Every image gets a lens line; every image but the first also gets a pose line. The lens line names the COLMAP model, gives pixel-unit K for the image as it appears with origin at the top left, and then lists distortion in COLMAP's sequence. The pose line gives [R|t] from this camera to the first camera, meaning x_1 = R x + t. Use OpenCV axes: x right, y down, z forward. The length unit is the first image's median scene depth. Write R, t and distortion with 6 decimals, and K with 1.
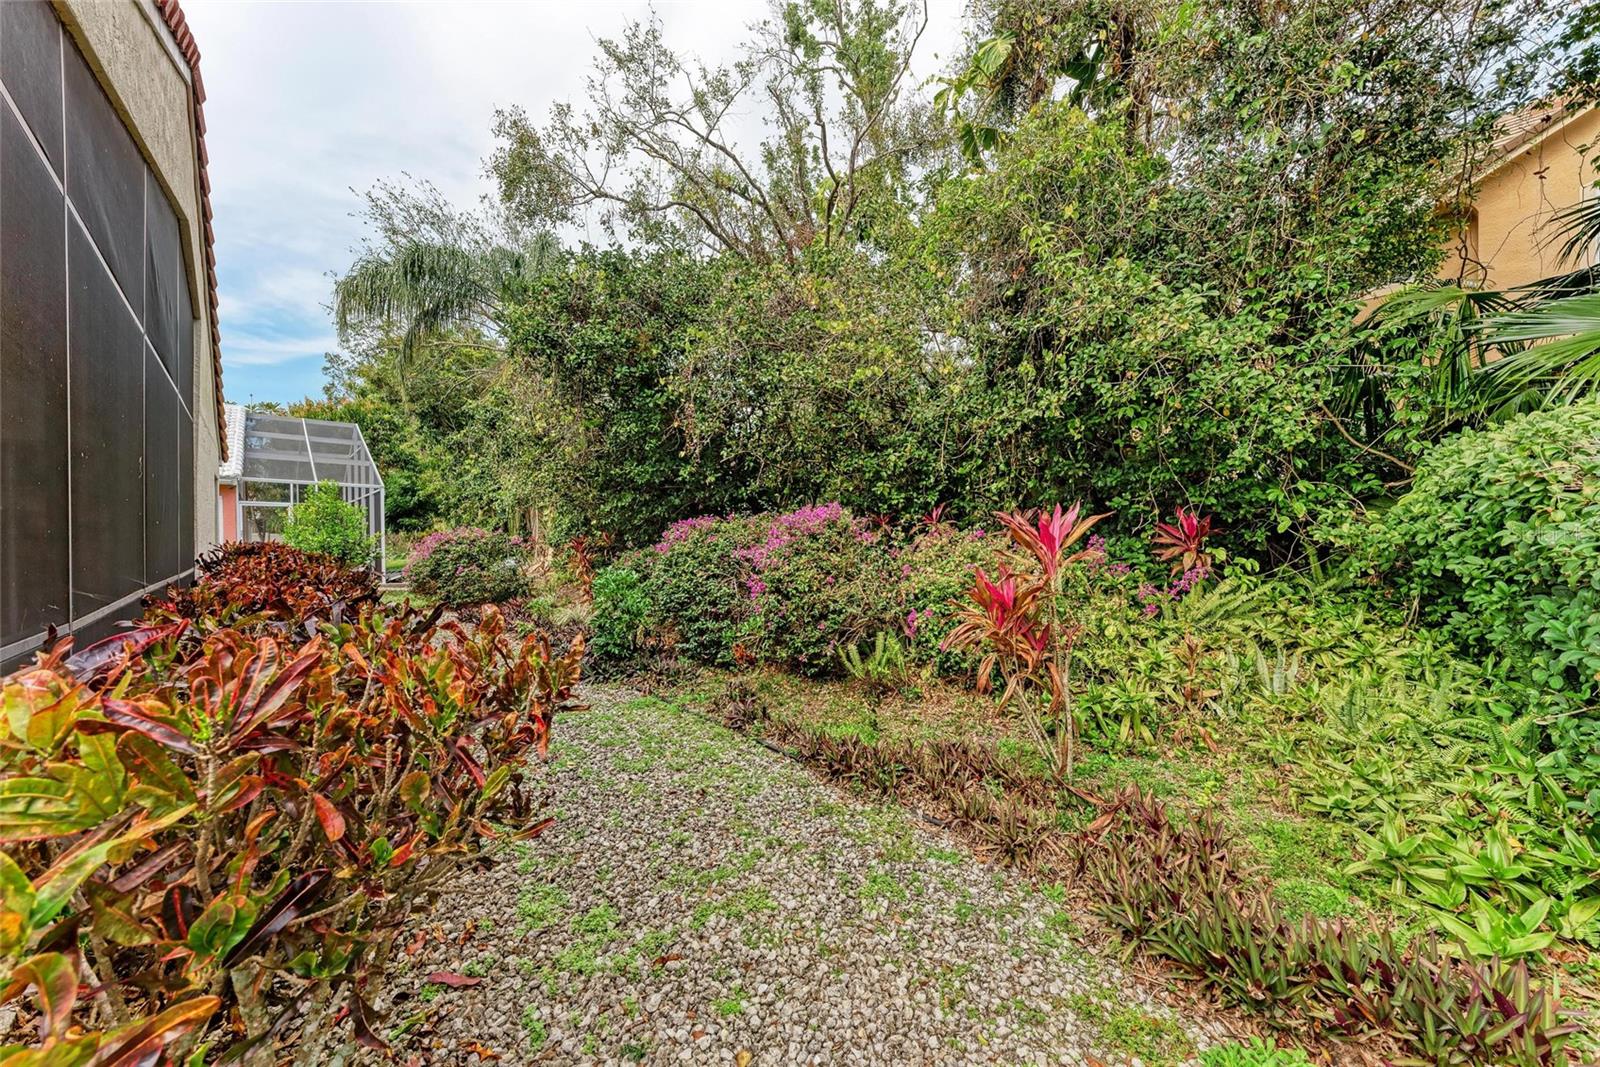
lens RADIAL K [[584.9, 0, 806.5], [0, 584.9, 539.4], [0, 0, 1]] dist [0.013500, -0.000273]
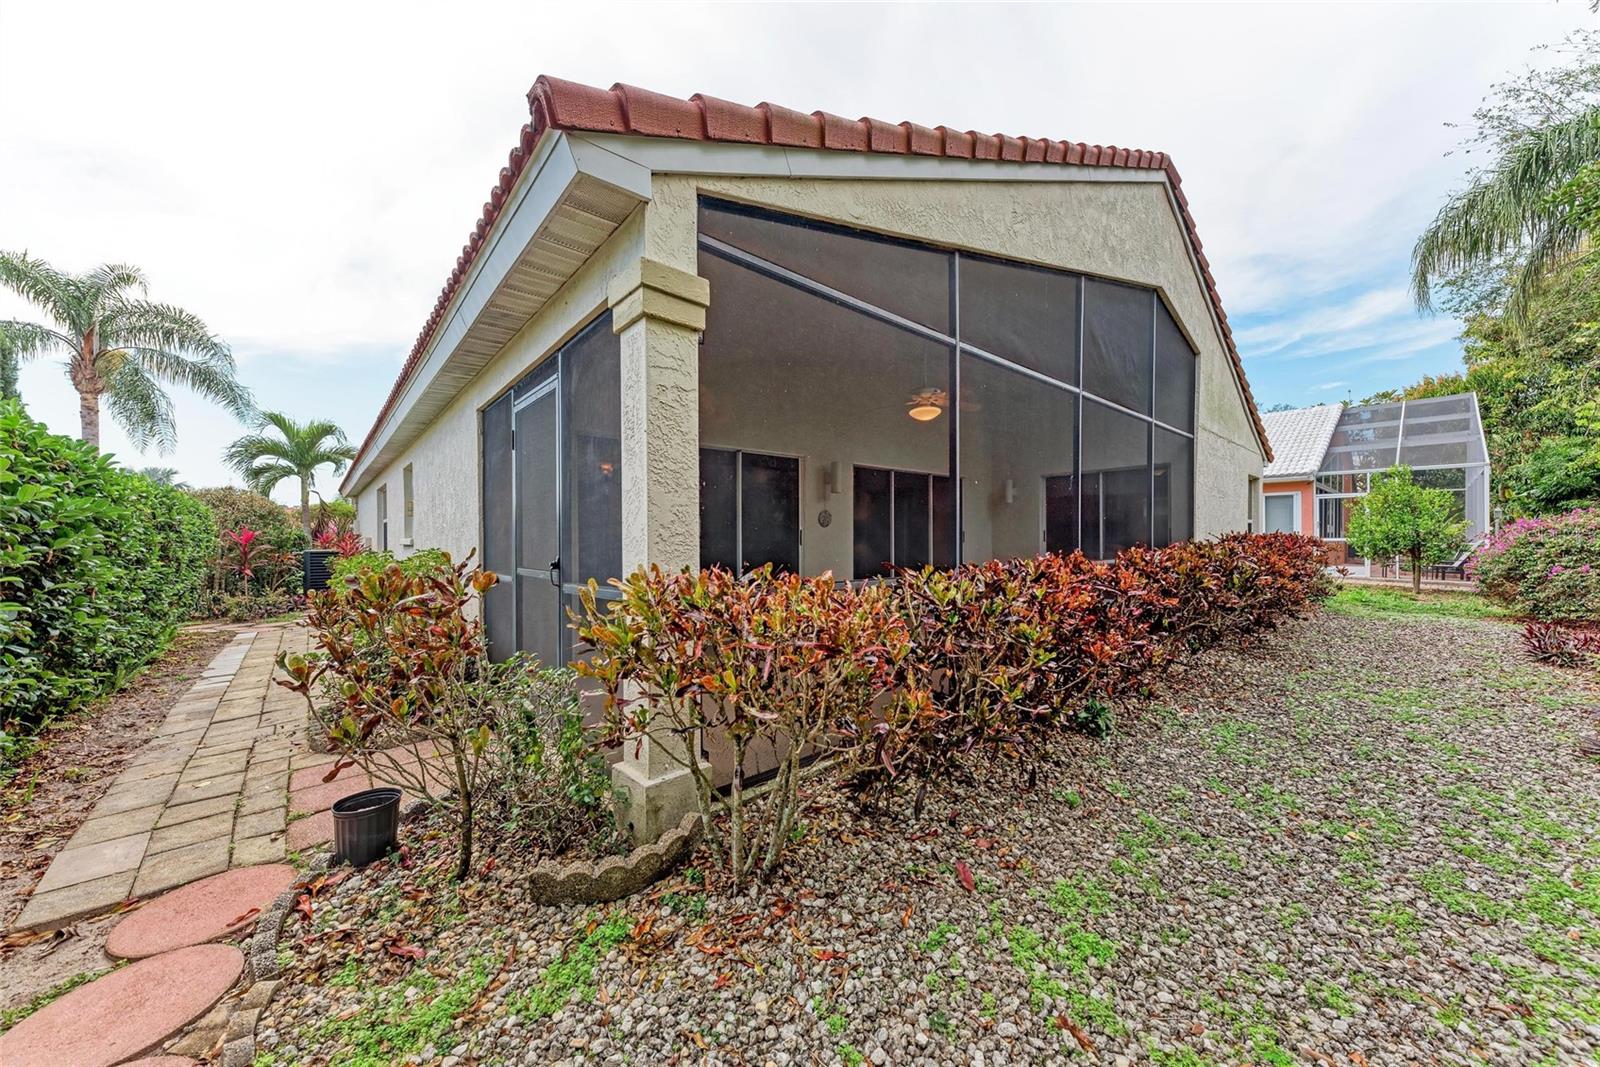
lens RADIAL K [[551.7, 0, 800.0], [0, 551.7, 533.5], [0, 0, 1]] dist [0.000951, 0.000062]
pose [[-0.026839, -0.001958, -0.999638, 0.072057], [0.006581, 0.999976, -0.002135, 0.001769], [0.999618, -0.006636, -0.026825, 0.083461]]
